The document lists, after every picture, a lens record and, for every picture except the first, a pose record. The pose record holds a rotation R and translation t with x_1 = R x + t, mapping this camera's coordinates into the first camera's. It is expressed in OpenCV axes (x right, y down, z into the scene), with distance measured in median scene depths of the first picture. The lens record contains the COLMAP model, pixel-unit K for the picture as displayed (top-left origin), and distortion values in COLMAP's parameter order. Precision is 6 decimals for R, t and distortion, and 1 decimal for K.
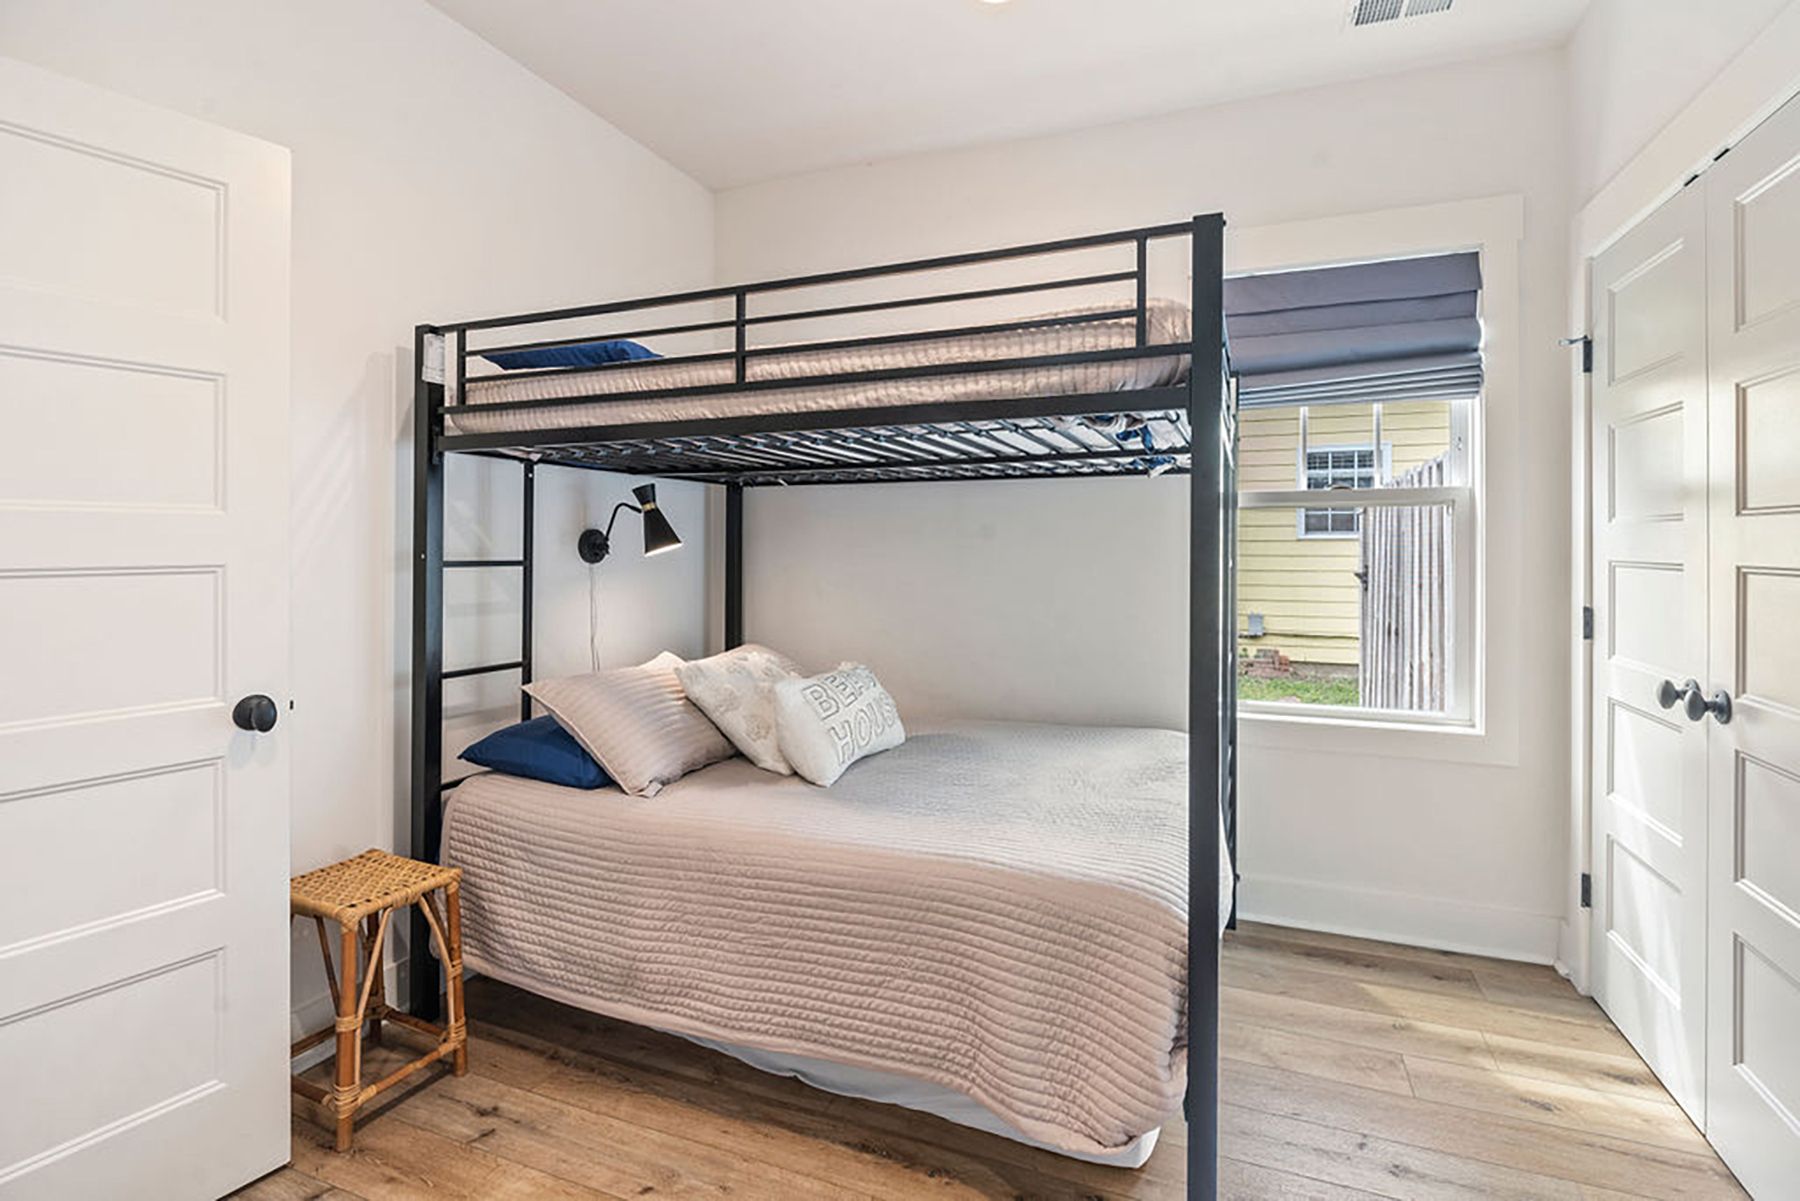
lens RADIAL K [[829.0, 0, 906.0], [0, 829.0, 549.5], [0, 0, 1]] dist [0.000294, -0.000030]
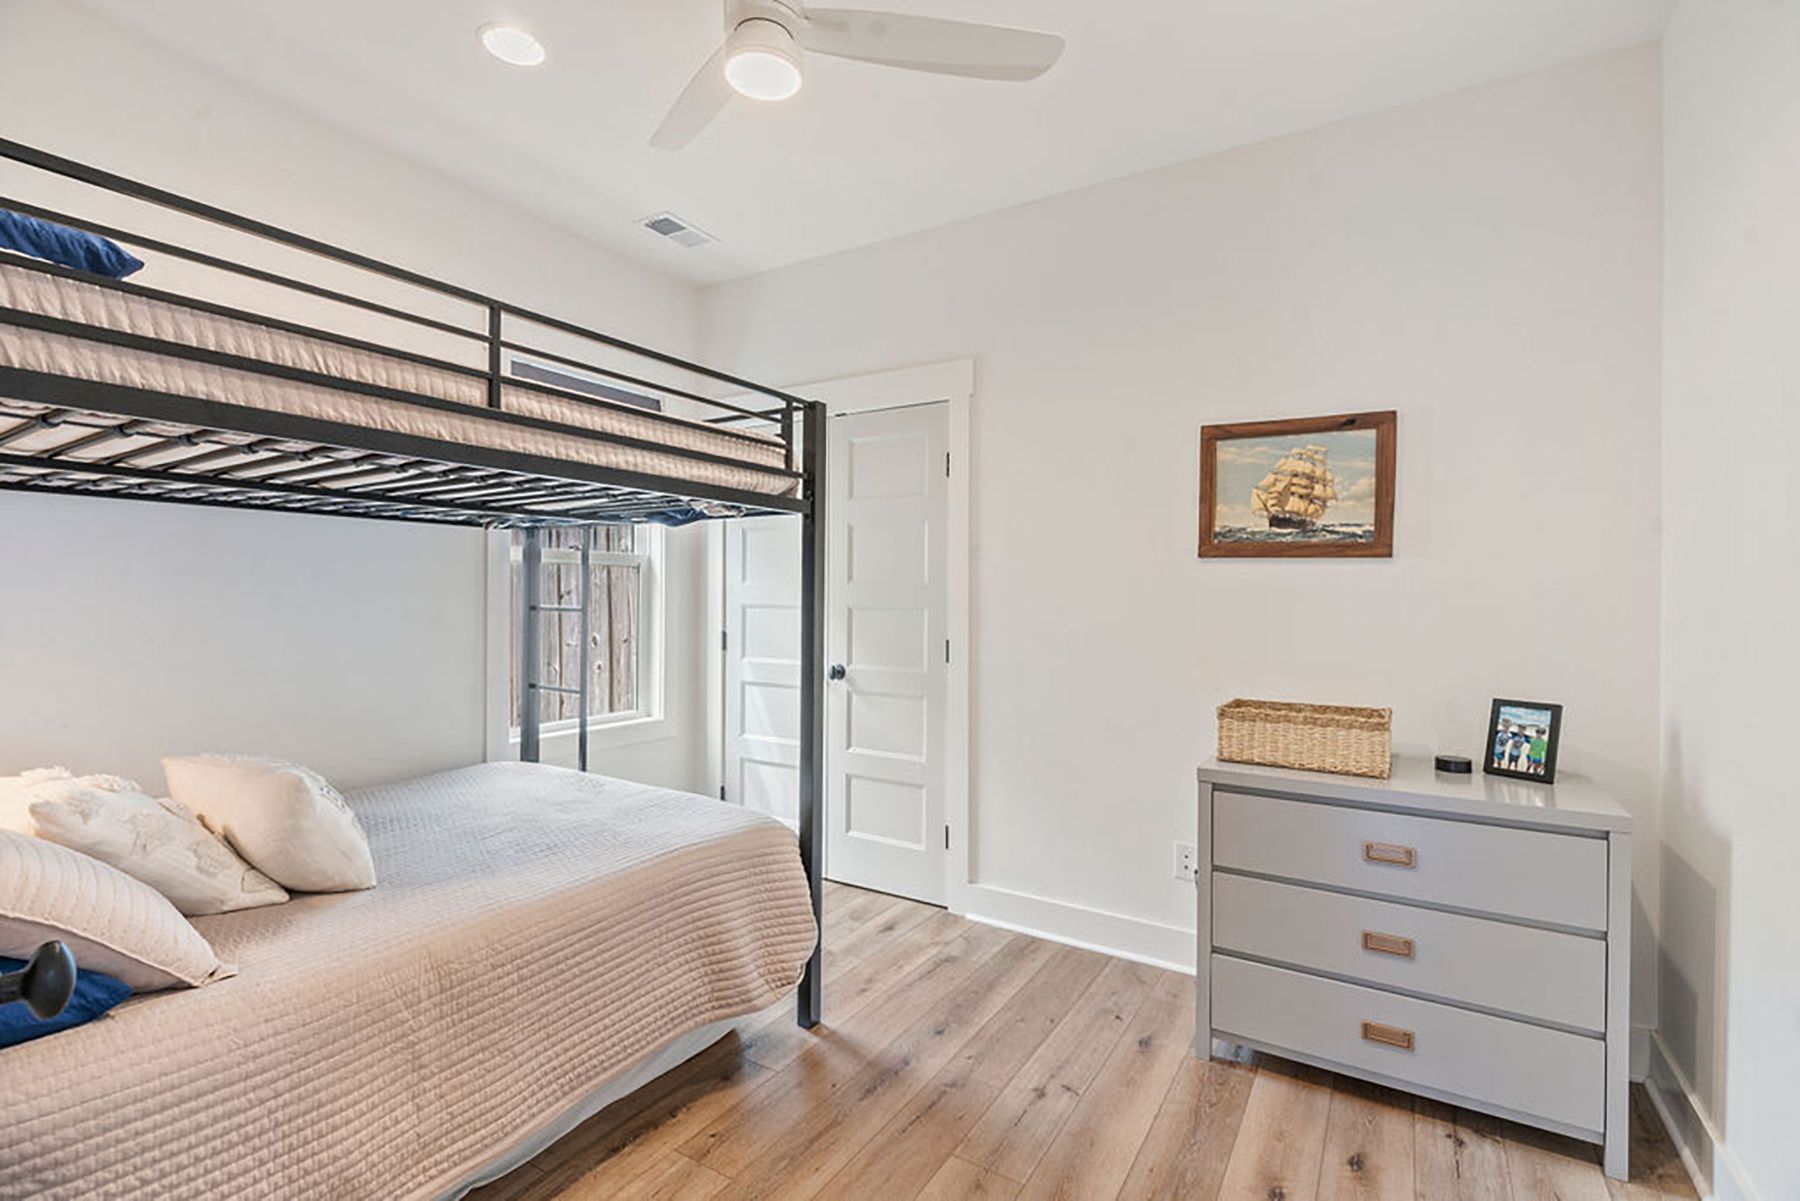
lens RADIAL K [[829.0, 0, 892.0], [0, 829.0, 602.4], [0, 0, 1]] dist [0.000294, -0.000030]
pose [[0.178975, -0.005822, 0.983836, -0.996282], [-0.006173, 0.999956, 0.007040, -0.005980], [-0.983834, -0.007333, 0.178931, 0.430178]]
